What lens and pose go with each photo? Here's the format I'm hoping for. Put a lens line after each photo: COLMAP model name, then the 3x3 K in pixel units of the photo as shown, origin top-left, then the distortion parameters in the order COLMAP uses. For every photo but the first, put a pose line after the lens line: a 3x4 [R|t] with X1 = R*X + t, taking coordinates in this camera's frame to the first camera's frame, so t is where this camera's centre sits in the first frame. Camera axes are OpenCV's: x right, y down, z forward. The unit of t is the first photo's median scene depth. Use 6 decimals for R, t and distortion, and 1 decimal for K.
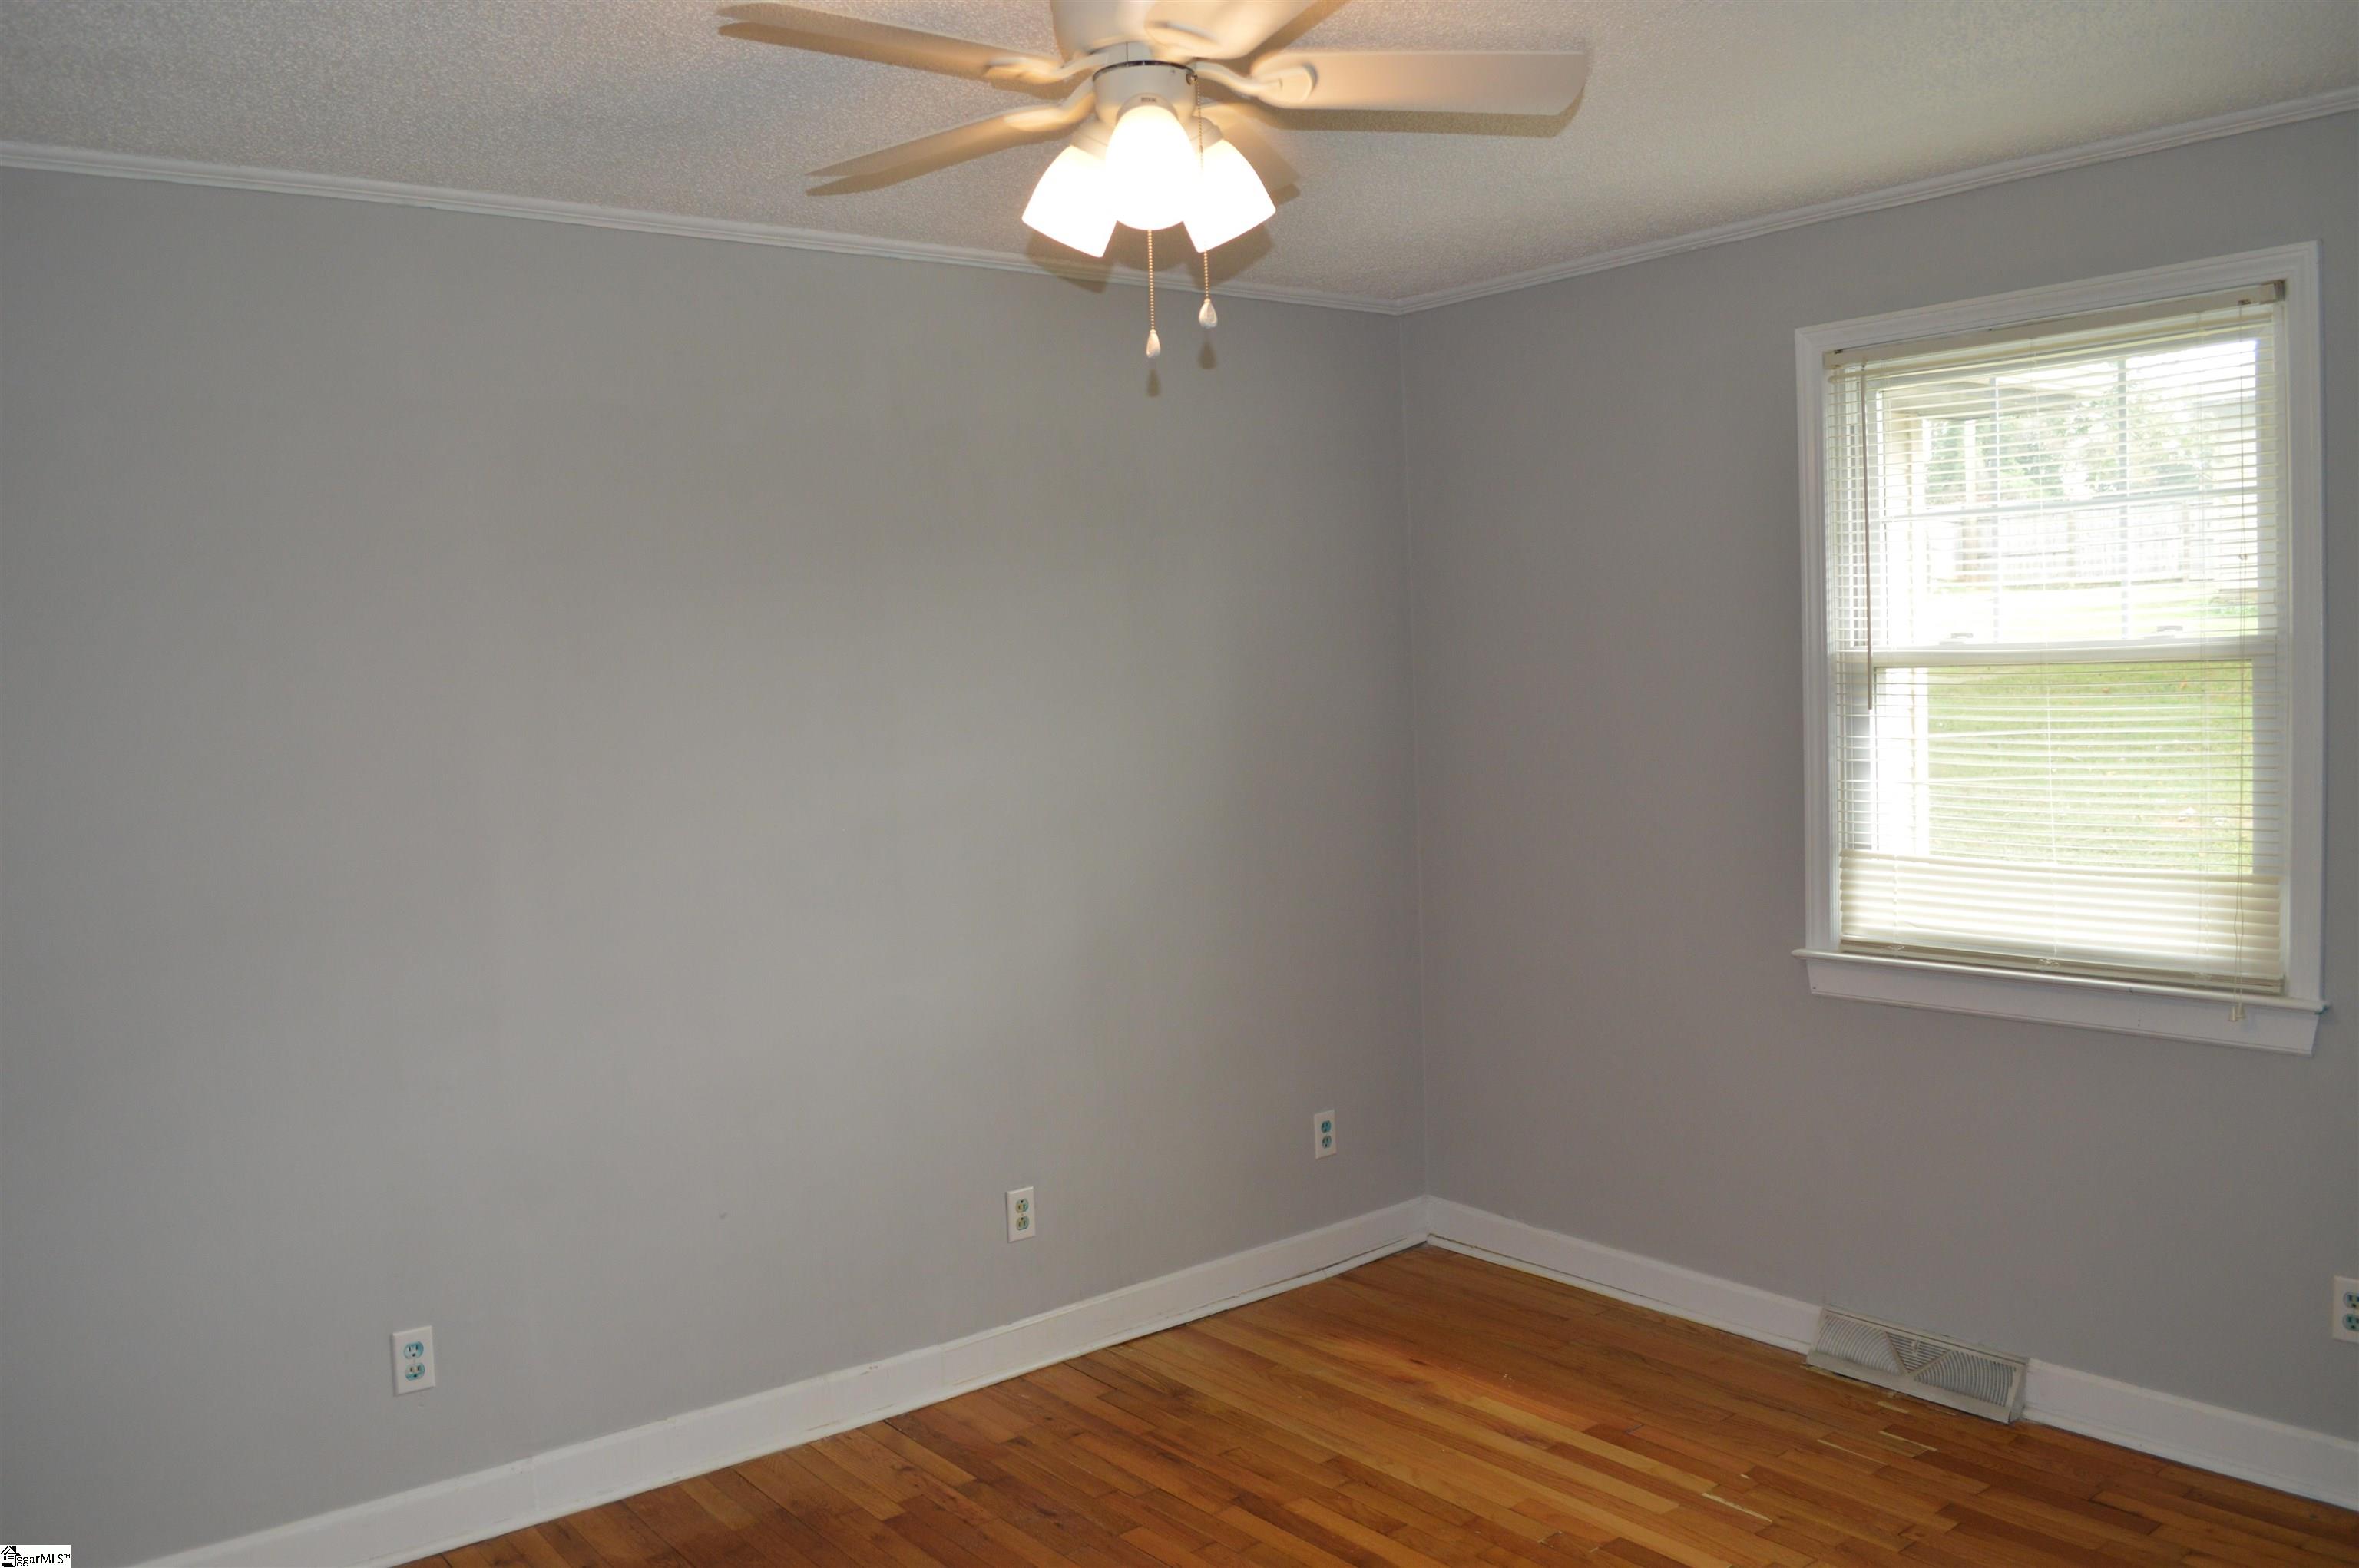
lens RADIAL K [[1903.0, 0, 1179.5], [0, 1903.0, 784.0], [0, 0, 1]] dist [-0.074240, -0.000383]
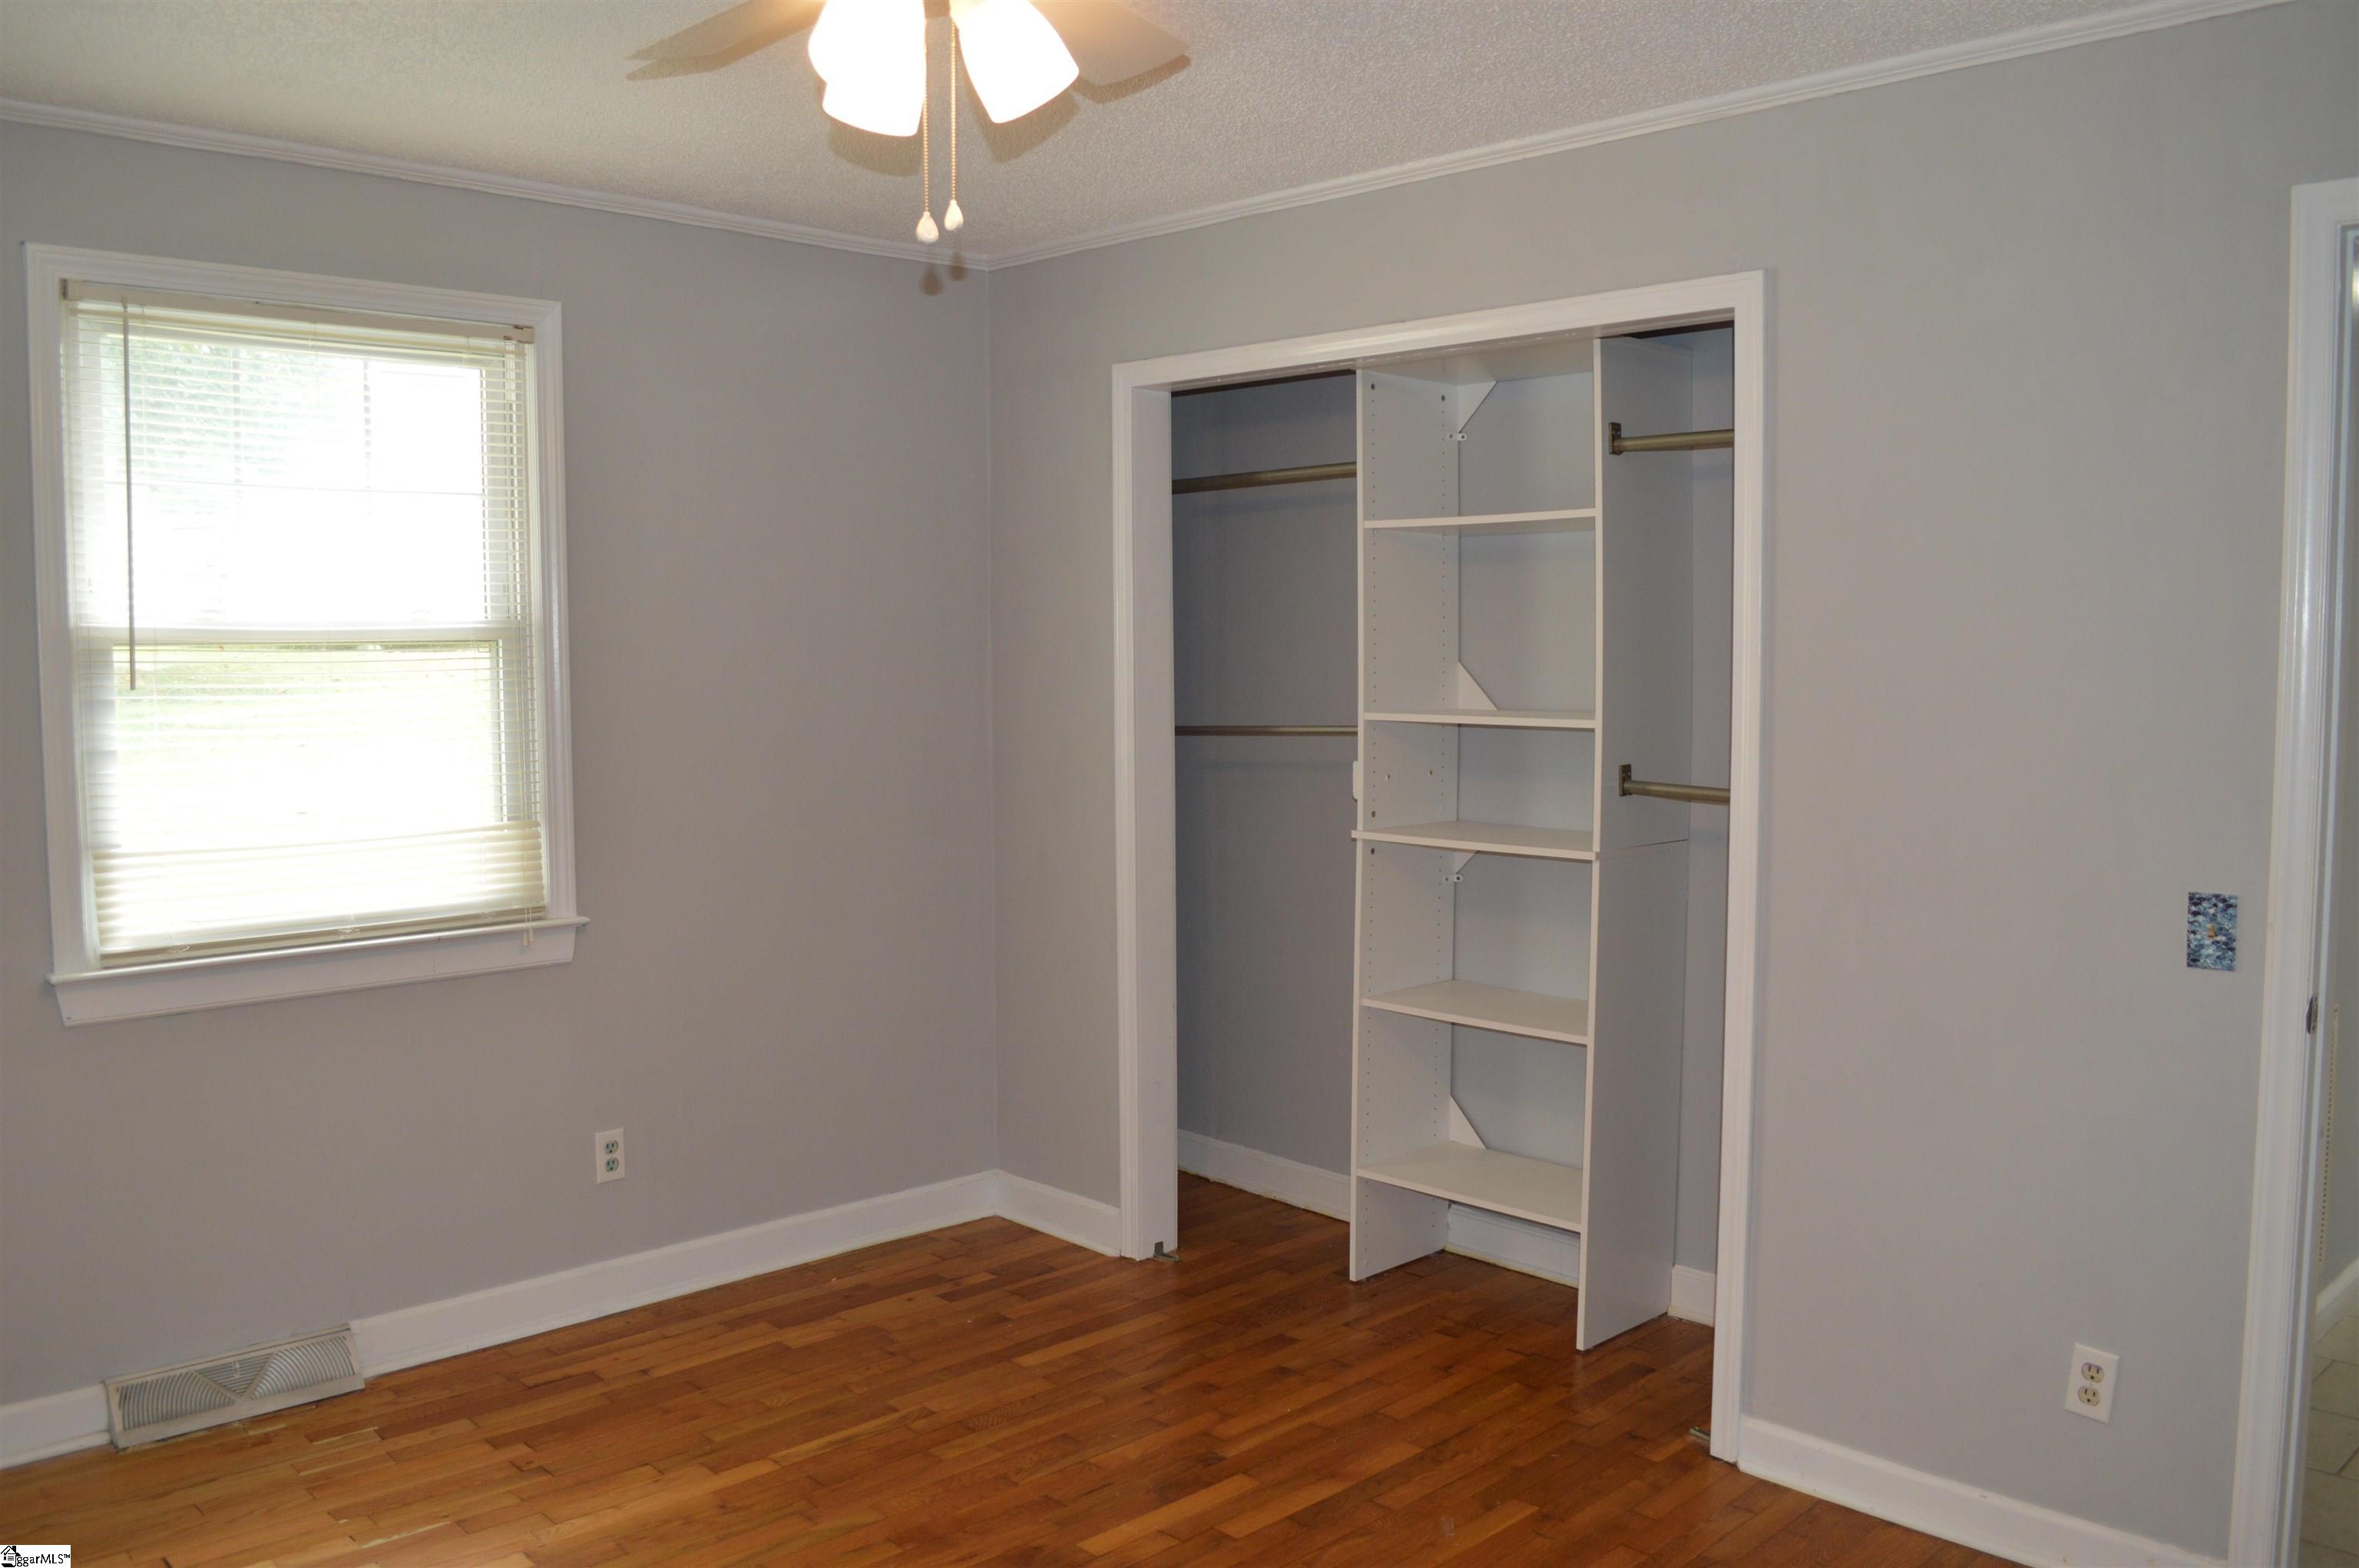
lens RADIAL K [[1903.0, 0, 1179.5], [0, 1903.0, 784.0], [0, 0, 1]] dist [-0.074240, -0.000383]
pose [[-0.105661, -0.038842, 0.993643, -0.597379], [0.070483, 0.996431, 0.046446, -0.001232], [-0.991901, 0.074943, -0.102546, 0.632003]]
